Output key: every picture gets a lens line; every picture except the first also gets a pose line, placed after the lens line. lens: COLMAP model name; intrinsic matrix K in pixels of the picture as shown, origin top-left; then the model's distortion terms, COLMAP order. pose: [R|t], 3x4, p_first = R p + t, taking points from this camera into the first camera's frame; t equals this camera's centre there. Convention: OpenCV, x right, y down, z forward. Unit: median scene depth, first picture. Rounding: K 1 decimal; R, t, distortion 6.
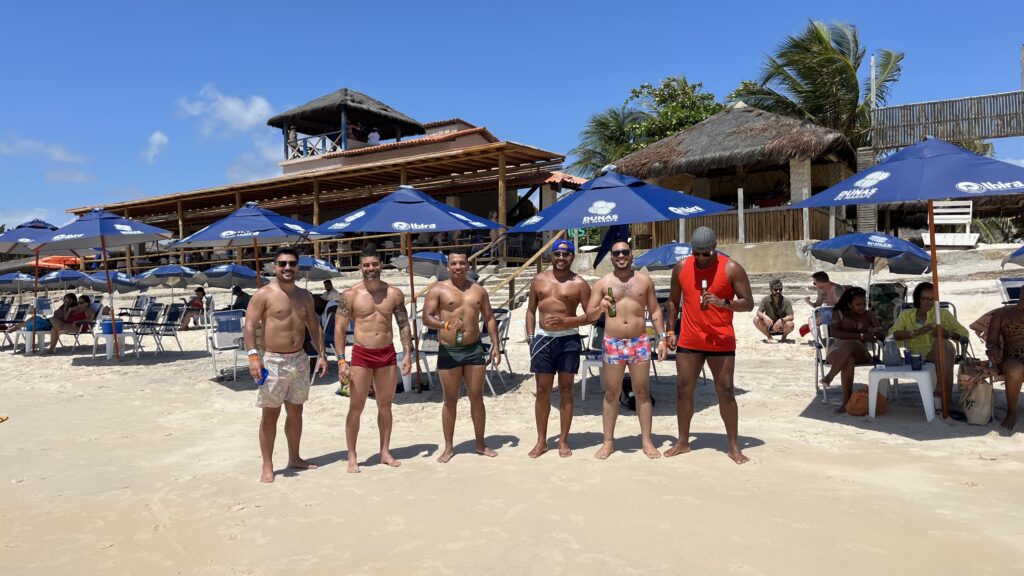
lens RADIAL K [[795.7, 0, 515.8], [0, 795.7, 296.4], [0, 0, 1]] dist [0.062447, -0.082294]
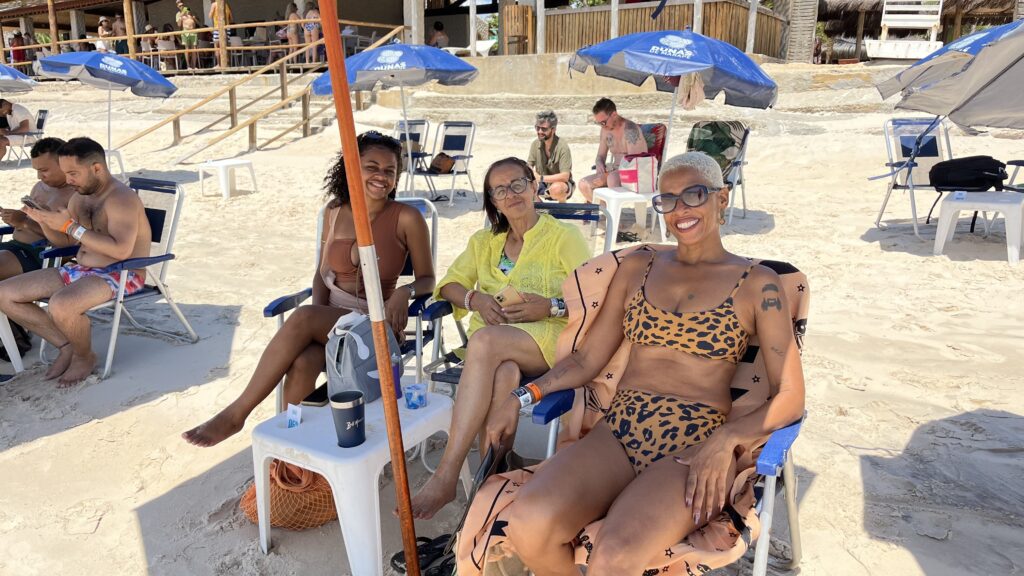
lens RADIAL K [[795.7, 0, 521.5], [0, 795.7, 292.1], [0, 0, 1]] dist [0.062447, -0.082294]
pose [[0.999793, 0.019972, 0.003828, 0.409373], [-0.020320, 0.973903, 0.226052, -0.031087], [0.000787, -0.226083, 0.974108, 0.510577]]
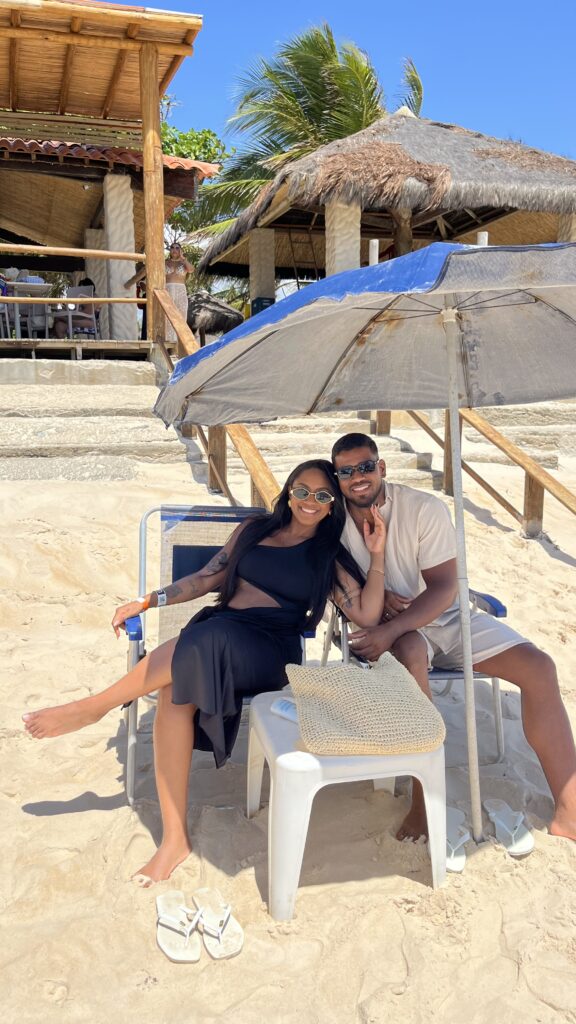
lens RADIAL K [[795.7, 0, 290.8], [0, 795.7, 516.9], [0, 0, 1]] dist [0.062447, -0.082294]
pose [[0.597522, -0.101819, 0.795362, -0.734065], [-0.012144, 0.990643, 0.135941, -0.045721], [-0.801760, -0.090887, 0.590694, 1.755493]]
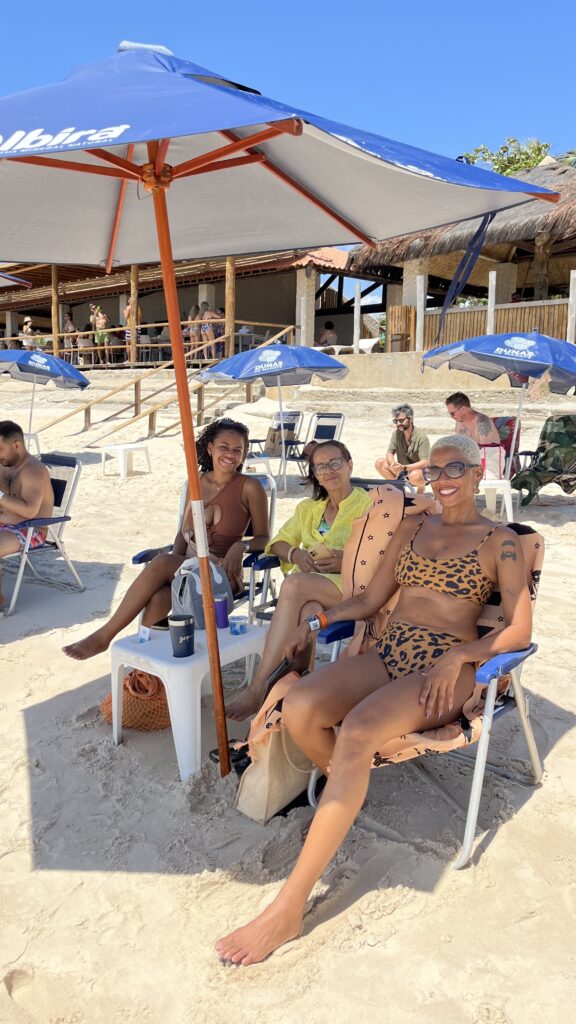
lens RADIAL K [[795.7, 0, 290.1], [0, 795.7, 509.9], [0, 0, 1]] dist [0.062447, -0.082294]
pose [[0.987230, 0.053616, -0.150008, 0.444714], [-0.032326, 0.989493, 0.140918, -0.031951], [0.155987, -0.134269, 0.978591, 0.445501]]
